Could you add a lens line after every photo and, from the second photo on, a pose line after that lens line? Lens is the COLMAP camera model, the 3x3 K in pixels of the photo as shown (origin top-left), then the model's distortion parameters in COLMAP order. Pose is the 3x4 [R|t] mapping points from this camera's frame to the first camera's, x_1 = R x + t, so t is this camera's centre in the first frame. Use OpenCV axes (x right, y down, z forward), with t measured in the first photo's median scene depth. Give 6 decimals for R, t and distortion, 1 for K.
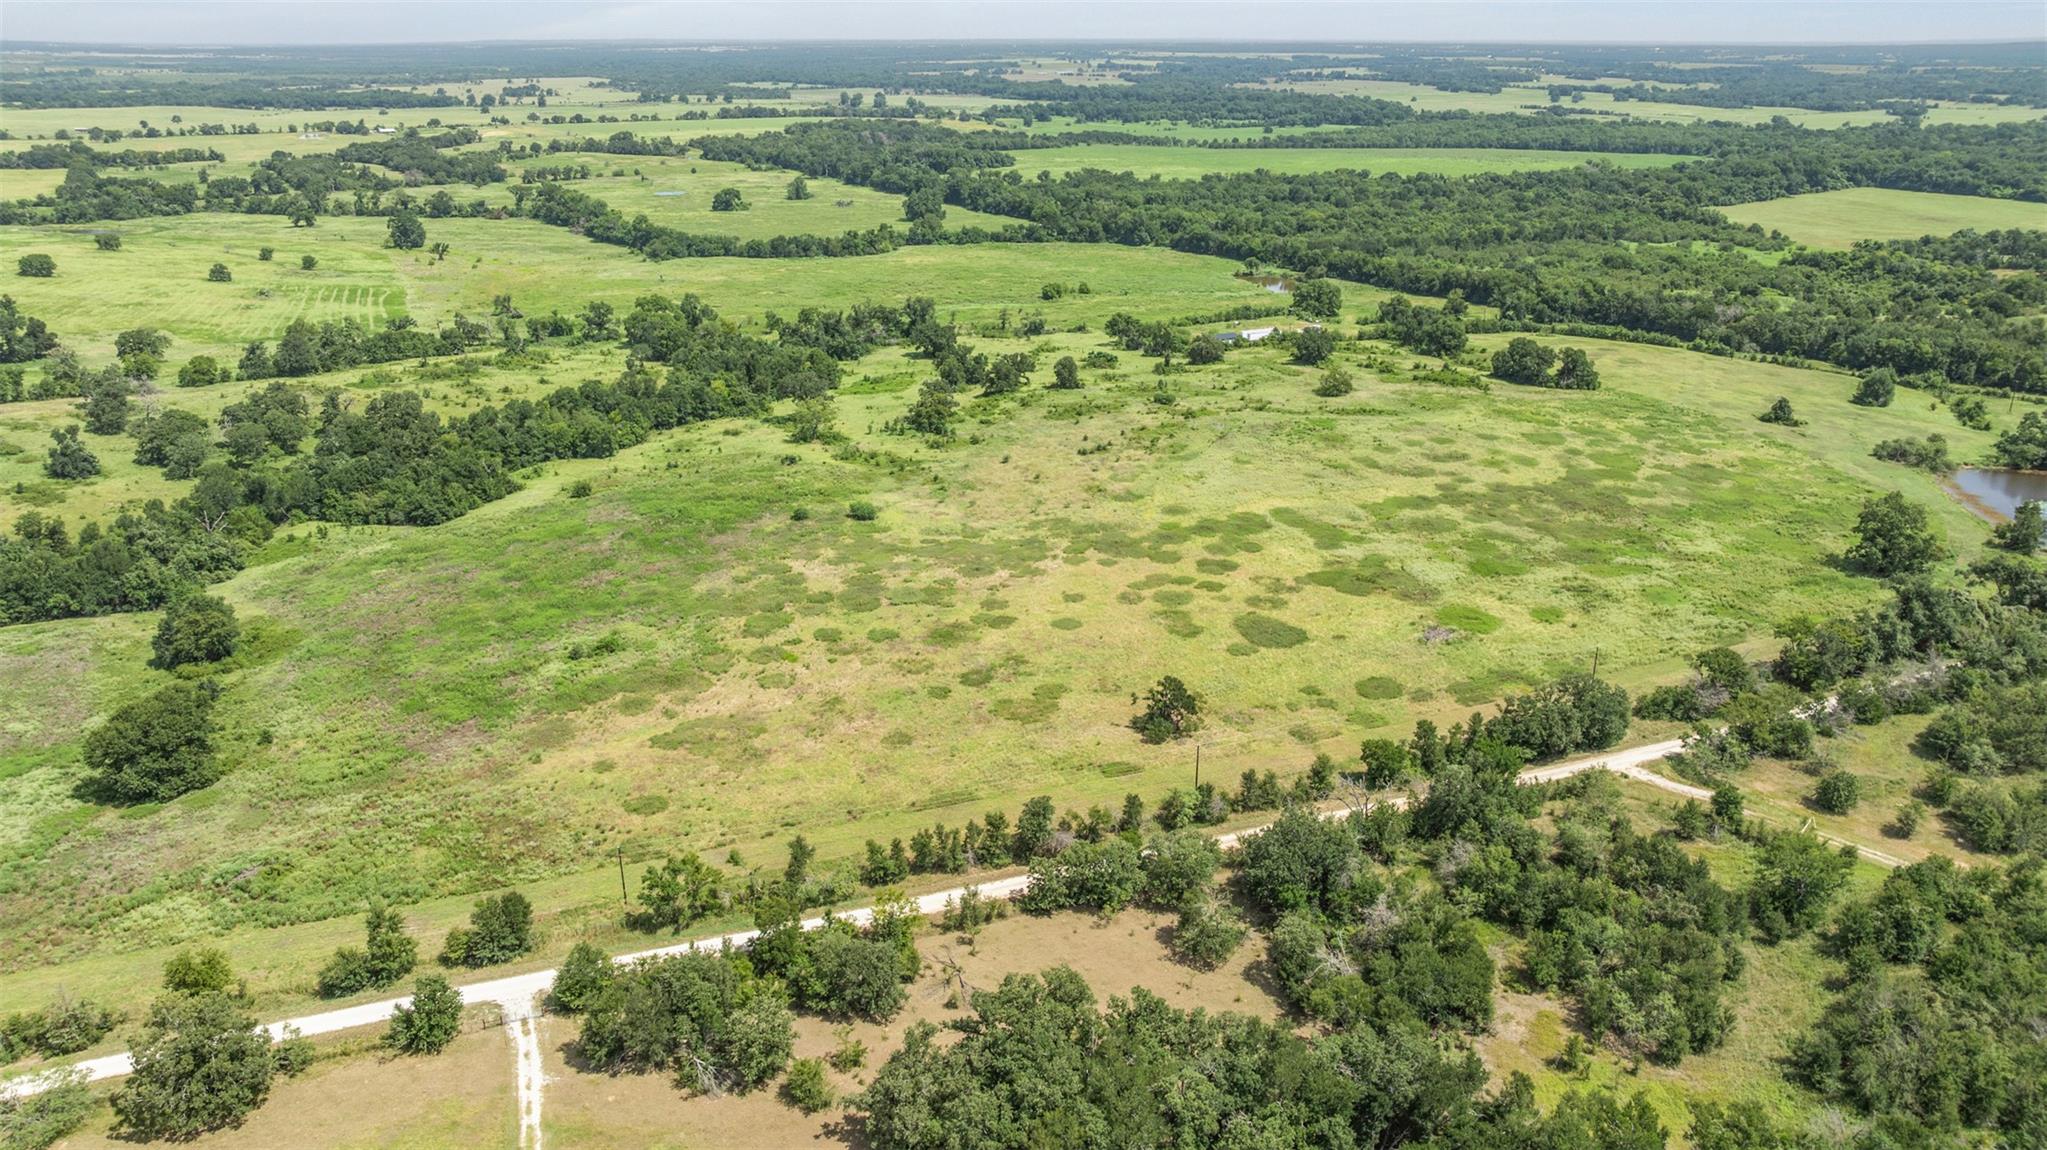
lens RADIAL K [[1458.7, 0, 1023.5], [0, 1458.7, 575.0], [0, 0, 1]] dist [-0.020829, 0.006844]
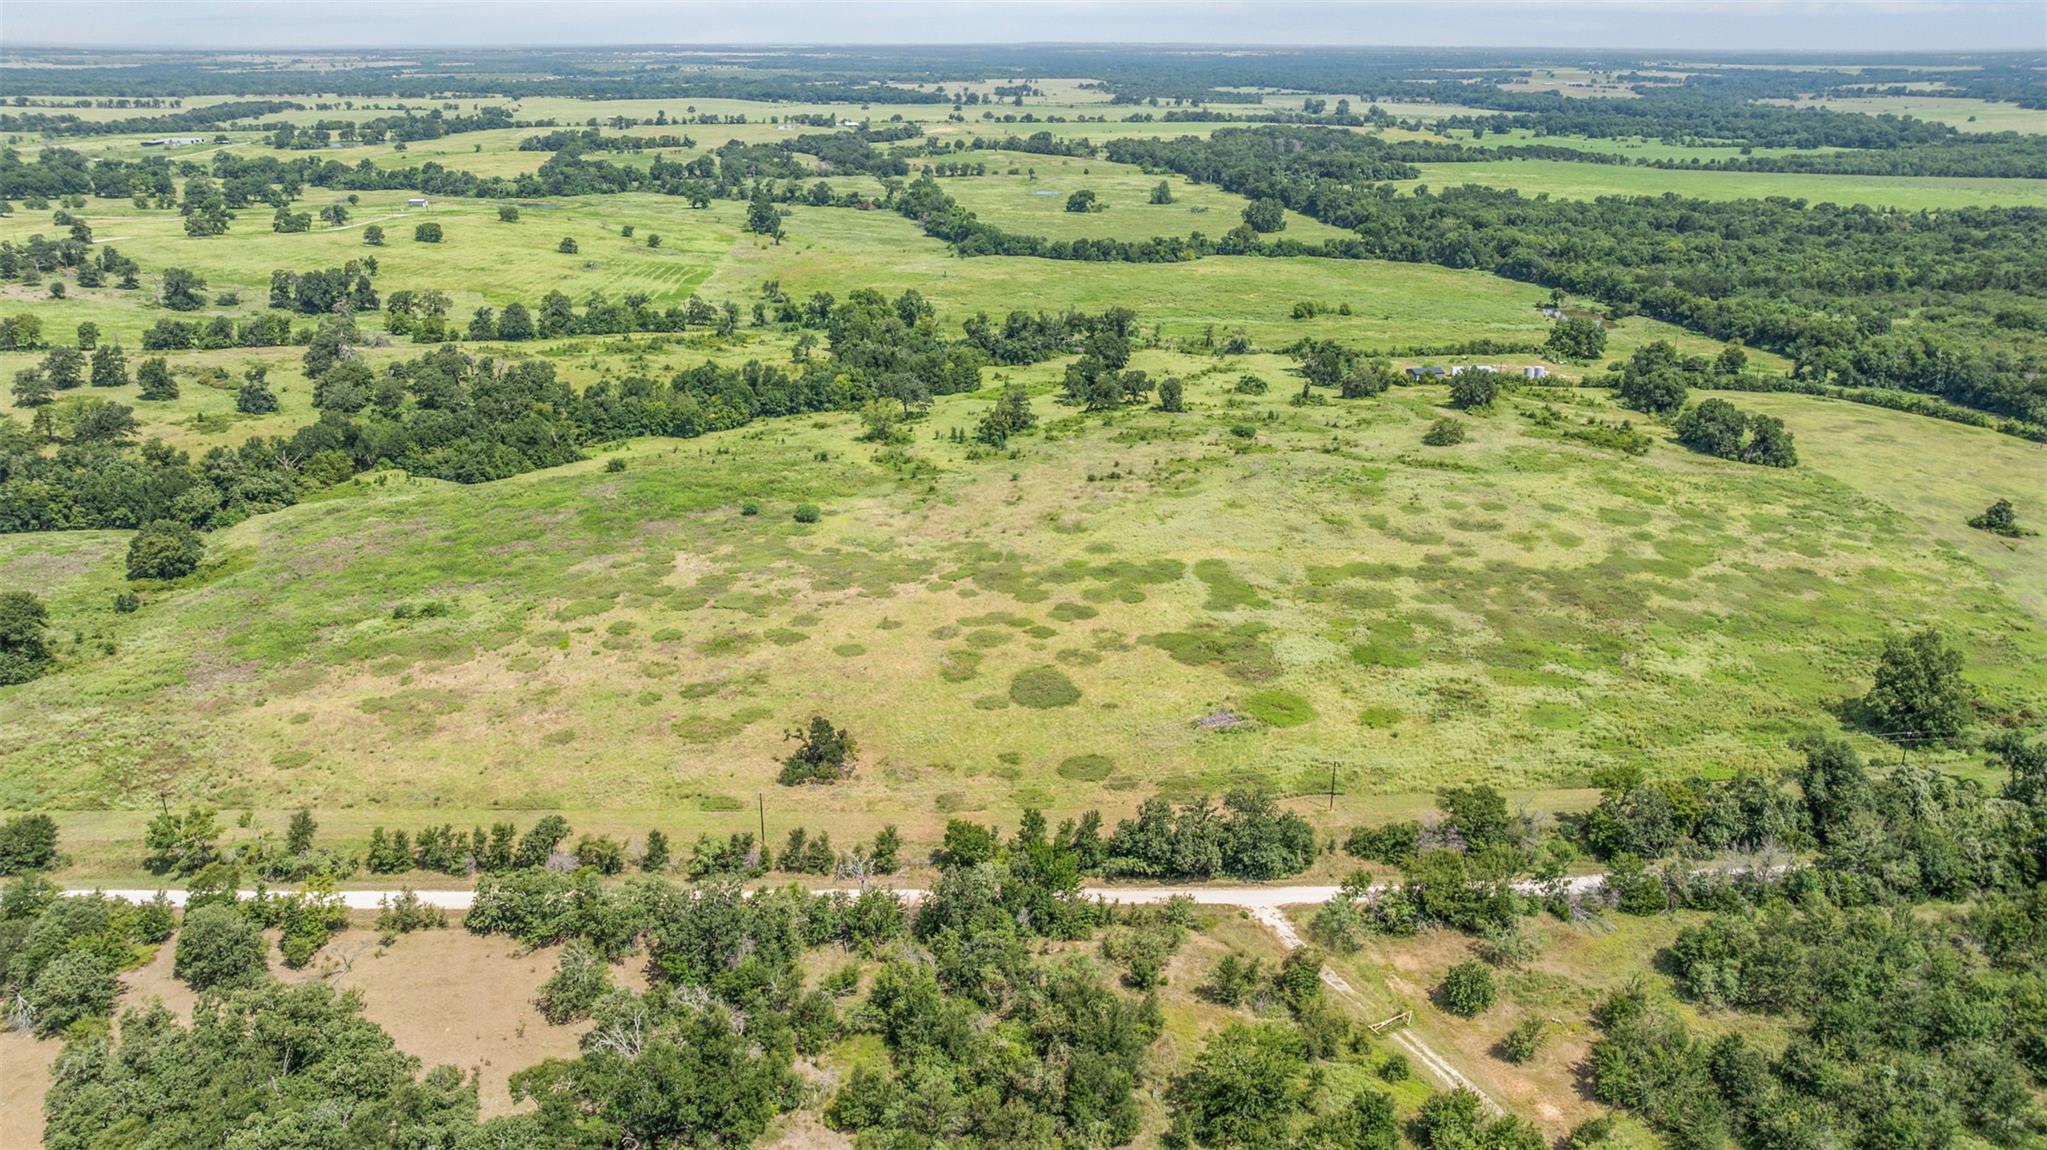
lens RADIAL K [[1458.7, 0, 1023.5], [0, 1458.7, 575.0], [0, 0, 1]] dist [-0.020829, 0.006844]
pose [[0.940977, 0.121407, -0.315946, 0.103037], [-0.122425, 0.992337, 0.016705, -0.010816], [0.315553, 0.022961, 0.948630, 0.029646]]
